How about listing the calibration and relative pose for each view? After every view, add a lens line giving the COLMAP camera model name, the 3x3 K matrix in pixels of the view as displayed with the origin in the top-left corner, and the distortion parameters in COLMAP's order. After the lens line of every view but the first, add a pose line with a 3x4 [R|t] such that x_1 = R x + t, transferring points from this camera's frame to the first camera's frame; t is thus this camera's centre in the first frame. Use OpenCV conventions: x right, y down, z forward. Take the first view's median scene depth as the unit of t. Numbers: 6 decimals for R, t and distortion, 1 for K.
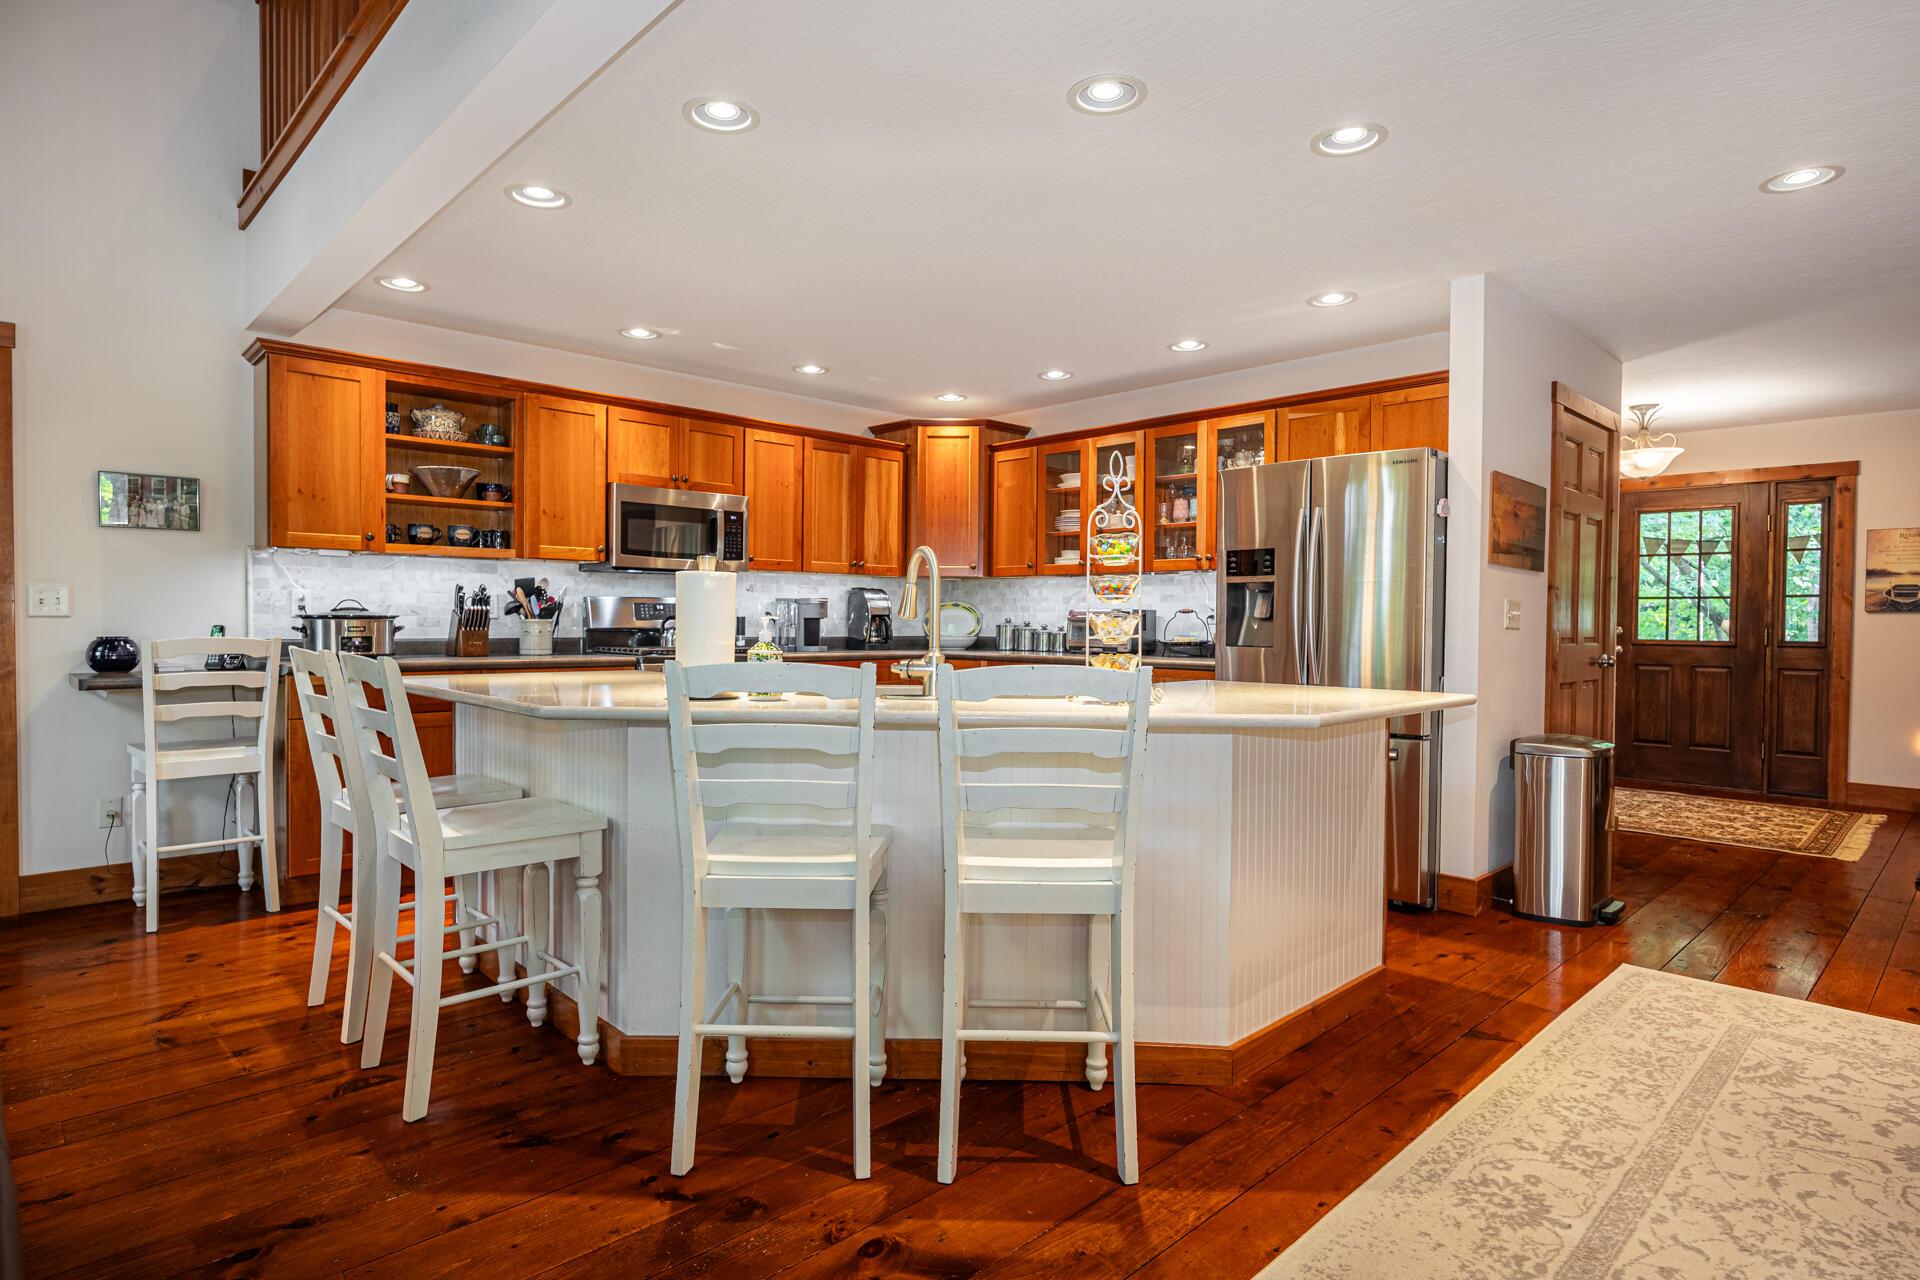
lens RADIAL K [[1026.8, 0, 960.0], [0, 1026.8, 640.0], [0, 0, 1]] dist [0.007527, -0.000975]
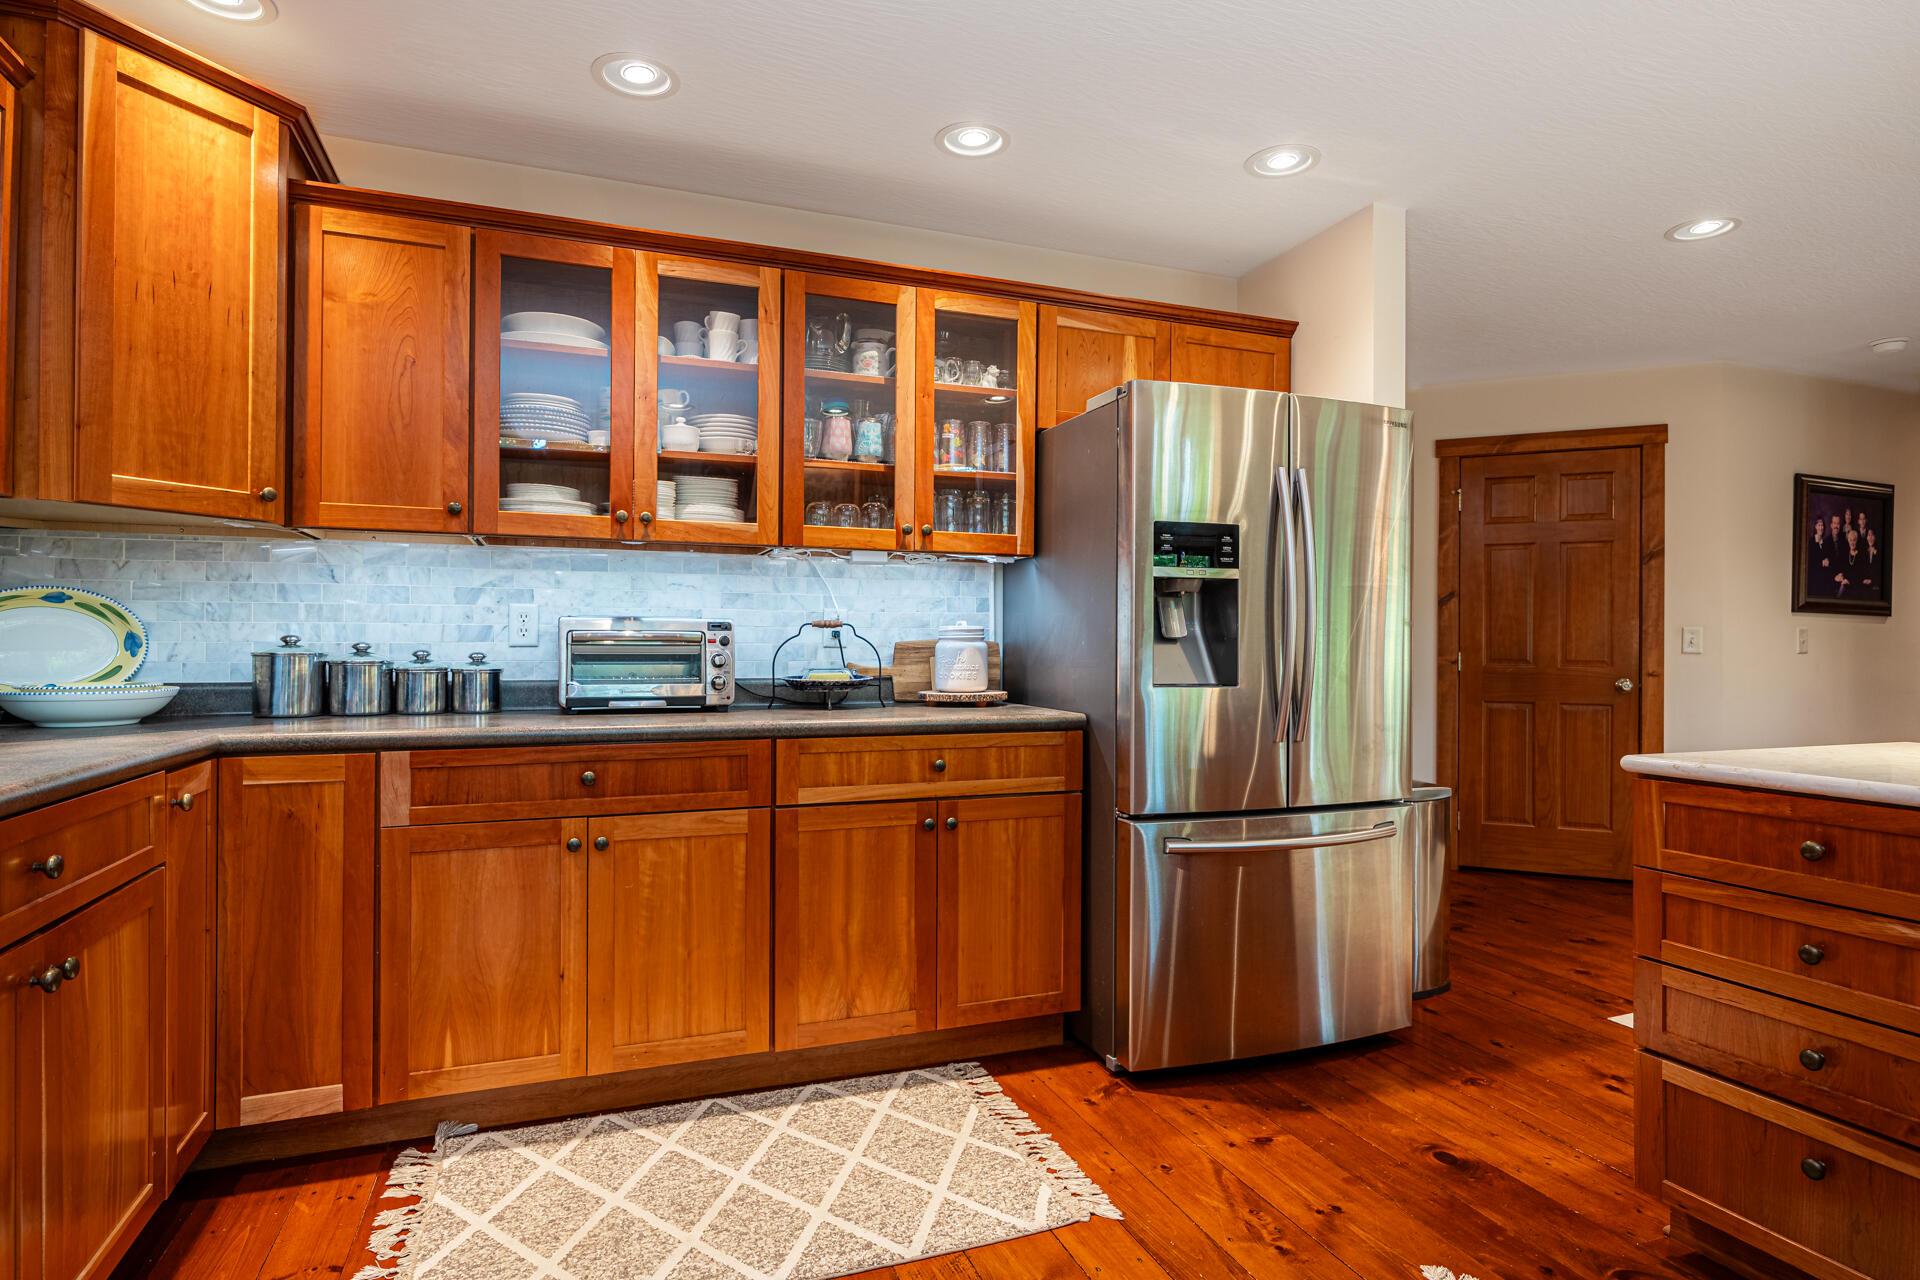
lens RADIAL K [[1026.8, 0, 960.0], [0, 1026.8, 640.0], [0, 0, 1]] dist [0.007527, -0.000975]
pose [[0.386634, 0.001632, 0.922232, -0.305230], [0.017166, 0.999812, -0.008966, -0.016252], [-0.922073, 0.019298, 0.386534, 0.852615]]
